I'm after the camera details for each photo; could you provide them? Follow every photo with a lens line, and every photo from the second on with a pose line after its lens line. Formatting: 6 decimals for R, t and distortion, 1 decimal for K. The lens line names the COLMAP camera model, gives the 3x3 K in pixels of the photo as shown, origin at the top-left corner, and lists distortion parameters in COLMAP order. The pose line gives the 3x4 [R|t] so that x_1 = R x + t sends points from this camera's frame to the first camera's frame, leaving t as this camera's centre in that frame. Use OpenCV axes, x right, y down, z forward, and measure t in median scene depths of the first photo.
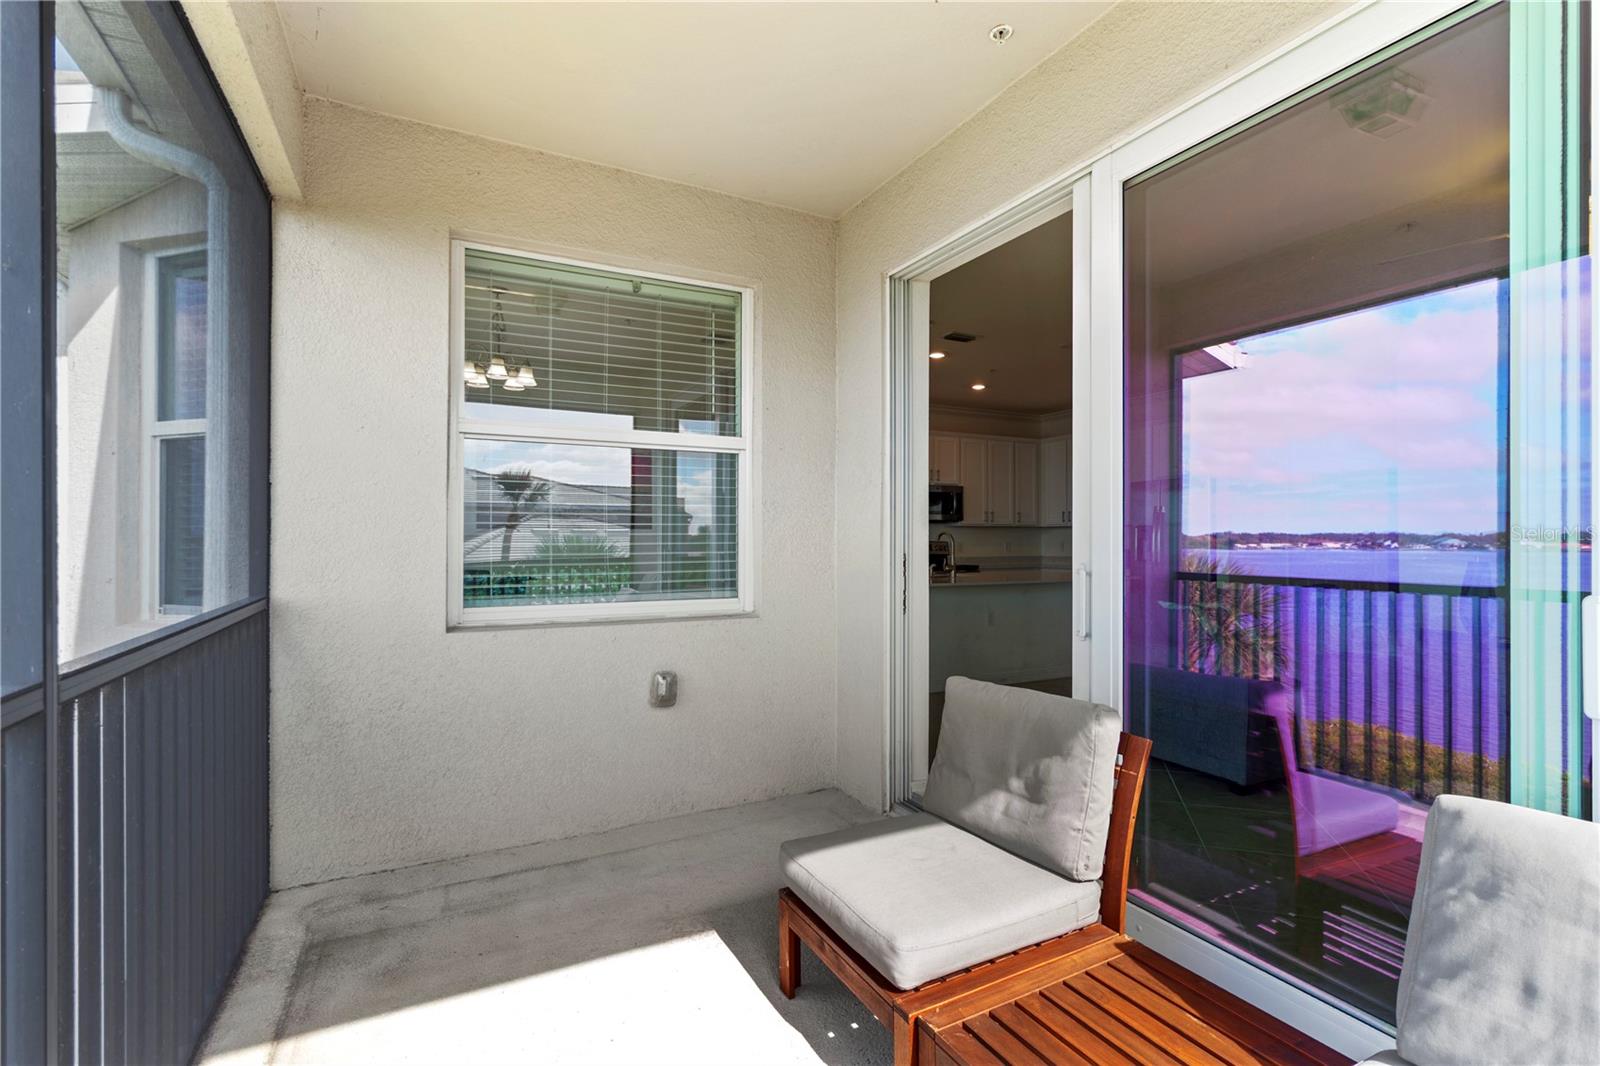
lens RADIAL K [[754.2, 0, 800.0], [0, 754.2, 533.0], [0, 0, 1]] dist [-0.022717, -0.000024]
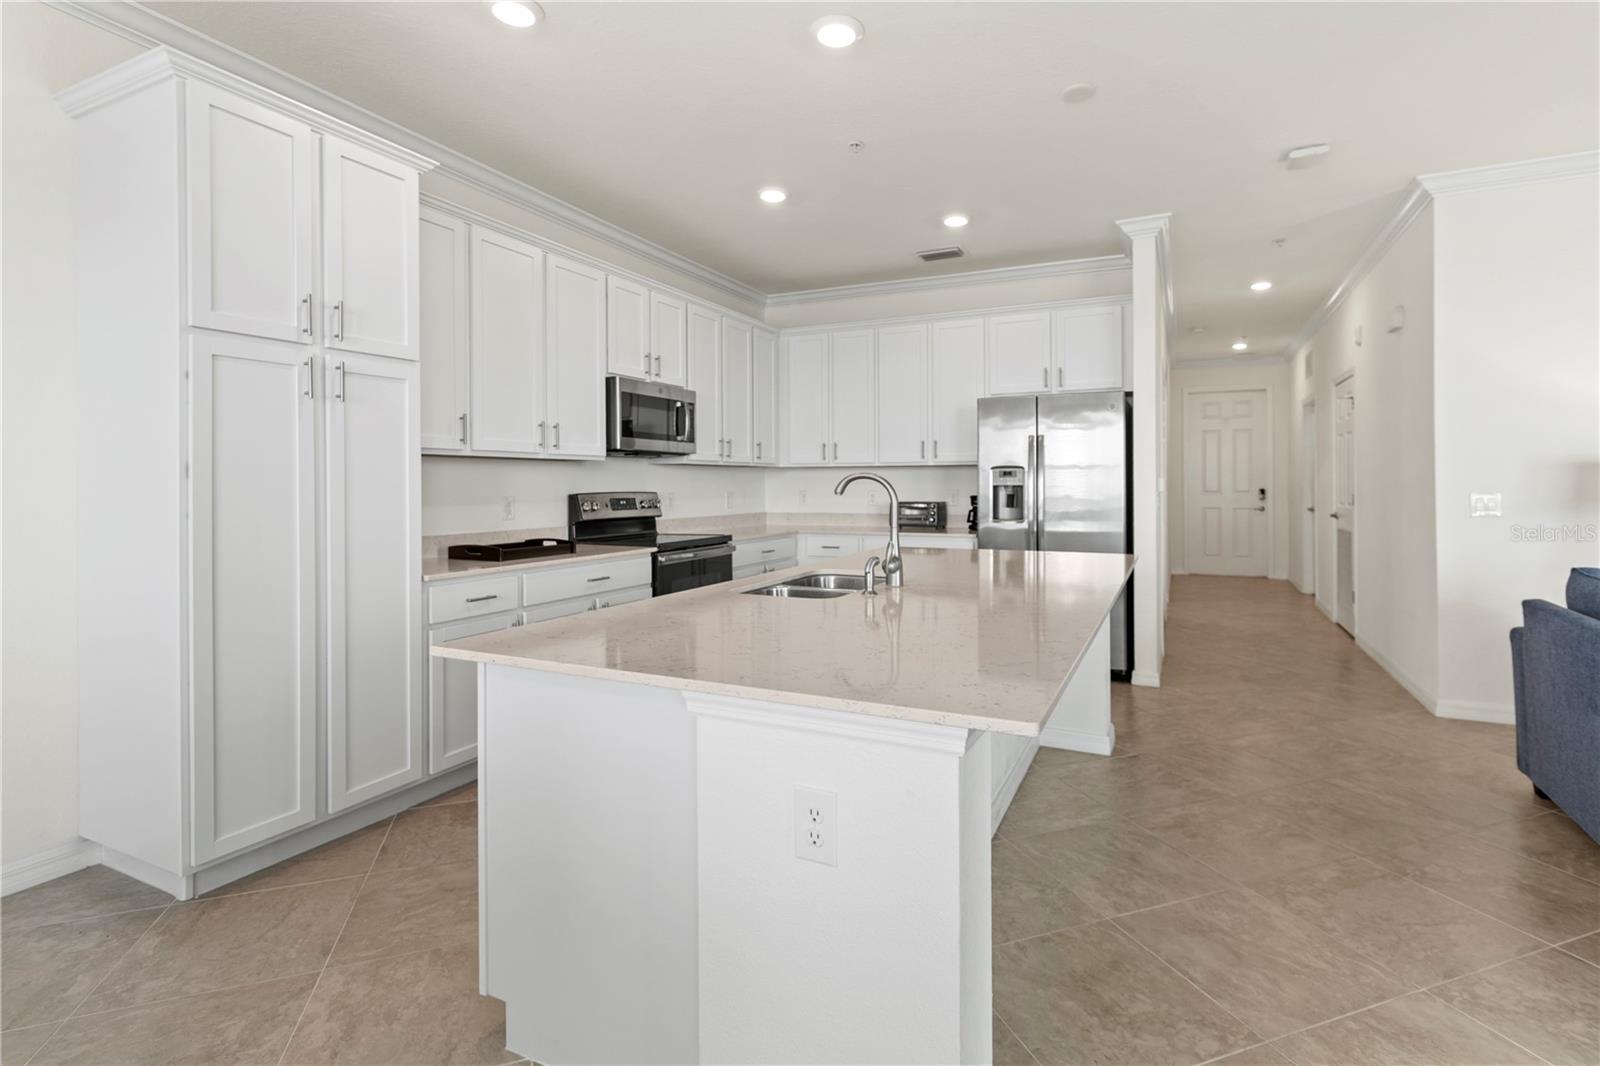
lens RADIAL K [[758.4, 0, 824.6], [0, 758.4, 484.1], [0, 0, 1]] dist [0.002737, 0.000140]
pose [[0.778861, -0.001556, 0.627195, -0.056880], [-0.003136, 0.999975, 0.006375, 0.001803], [-0.627189, -0.006932, 0.778836, 0.507312]]
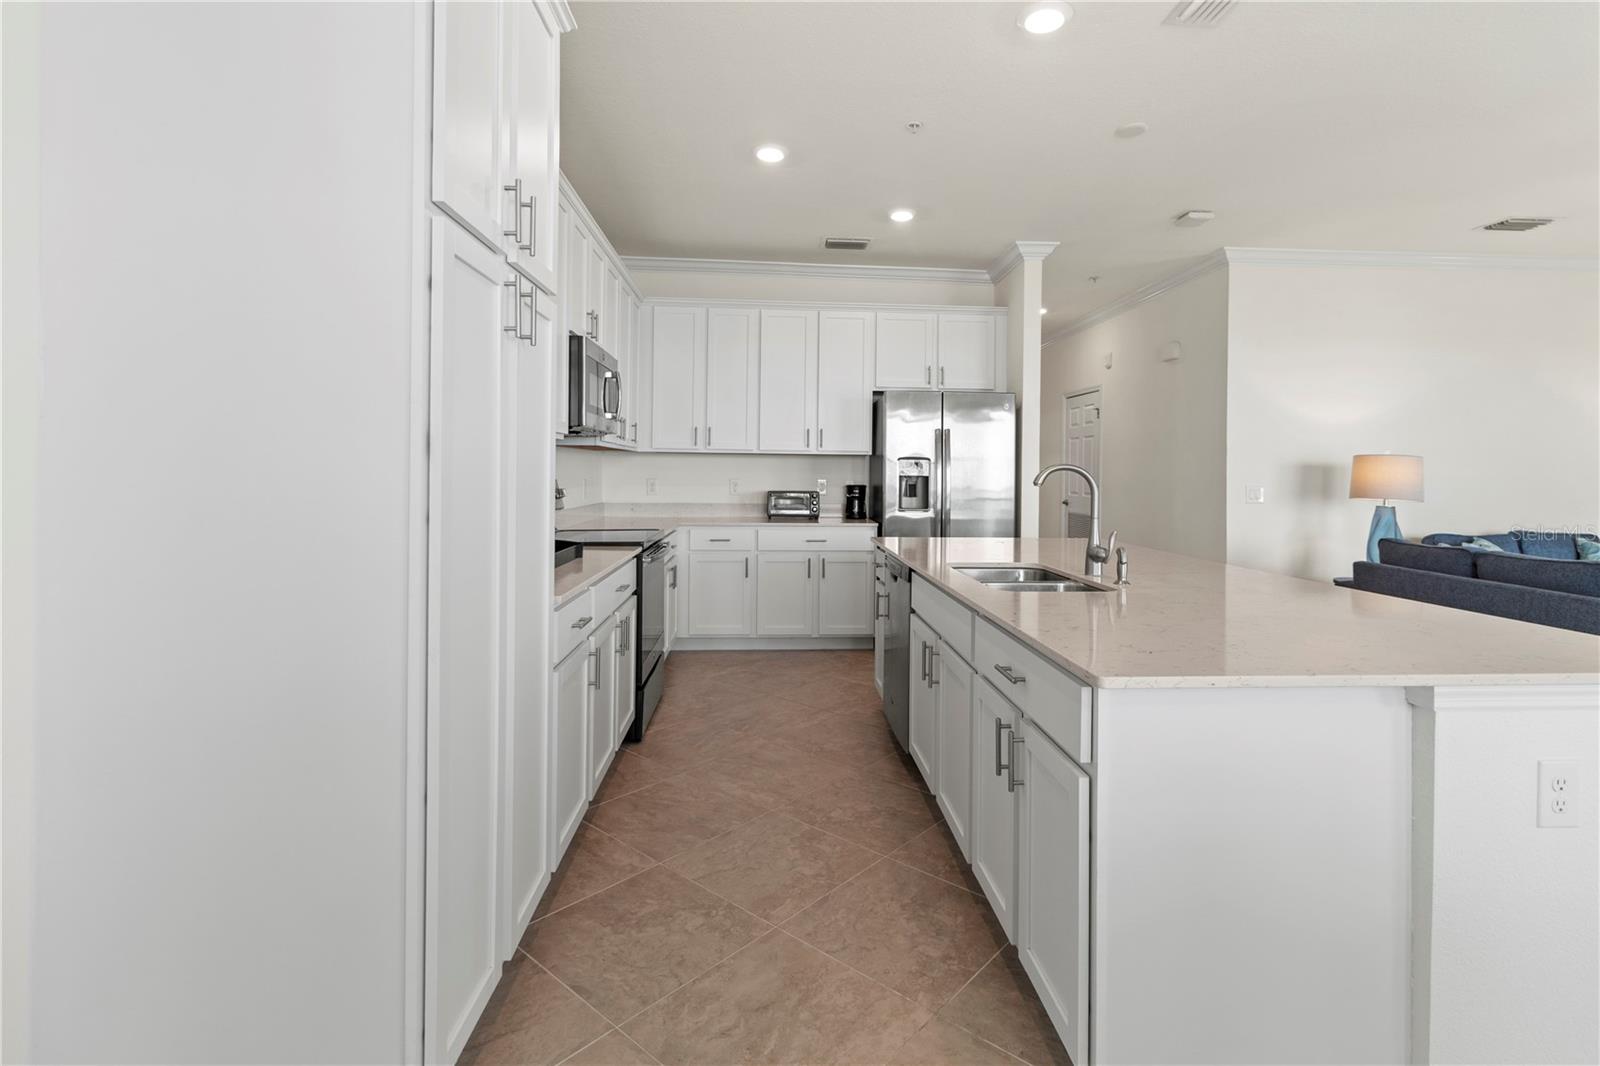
lens RADIAL K [[763.6, 0, 816.3], [0, 763.6, 471.5], [0, 0, 1]] dist [0.002552, 0.000416]
pose [[0.372988, 0.006695, 0.927812, -0.173637], [-0.019652, 0.999807, 0.000686, 0.003649], [-0.927628, -0.018489, 0.373047, 0.705871]]
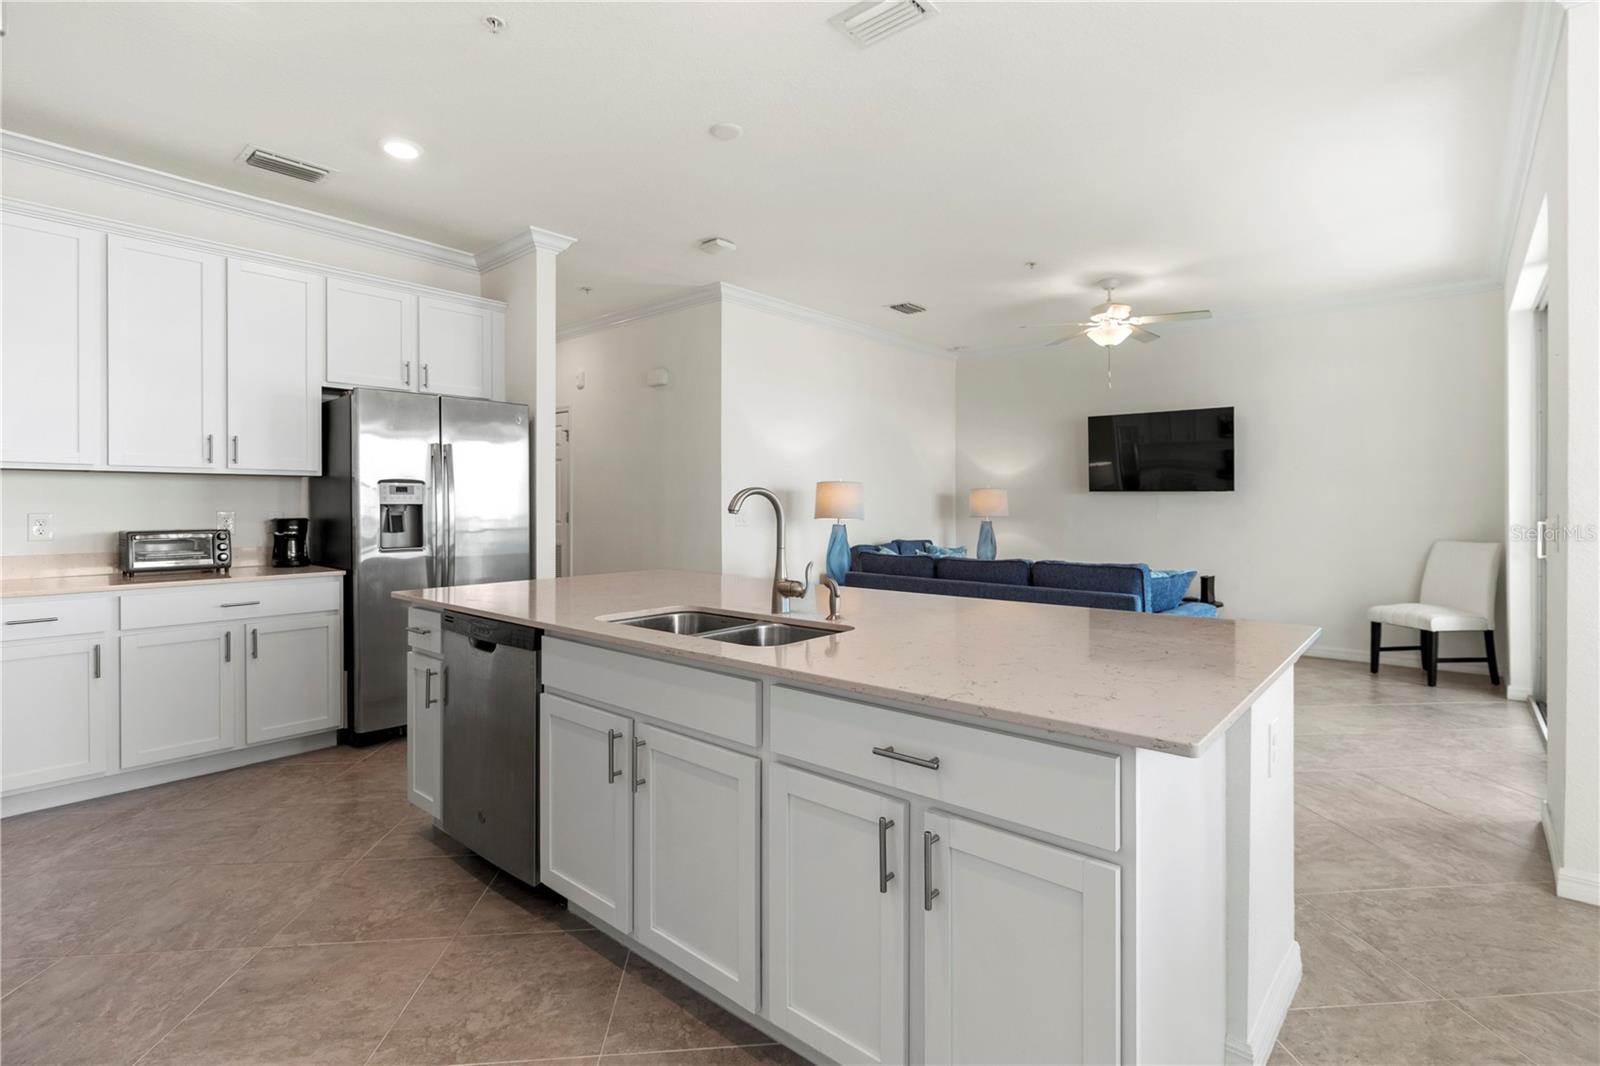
lens RADIAL K [[754.8, 0, 821.5], [0, 754.8, 506.3], [0, 0, 1]] dist [-0.000655, -0.000044]
pose [[-0.408709, -0.002317, 0.912662, -0.100017], [-0.007086, 0.999975, -0.000635, 0.005661], [-0.912637, -0.006727, -0.408715, 0.810974]]
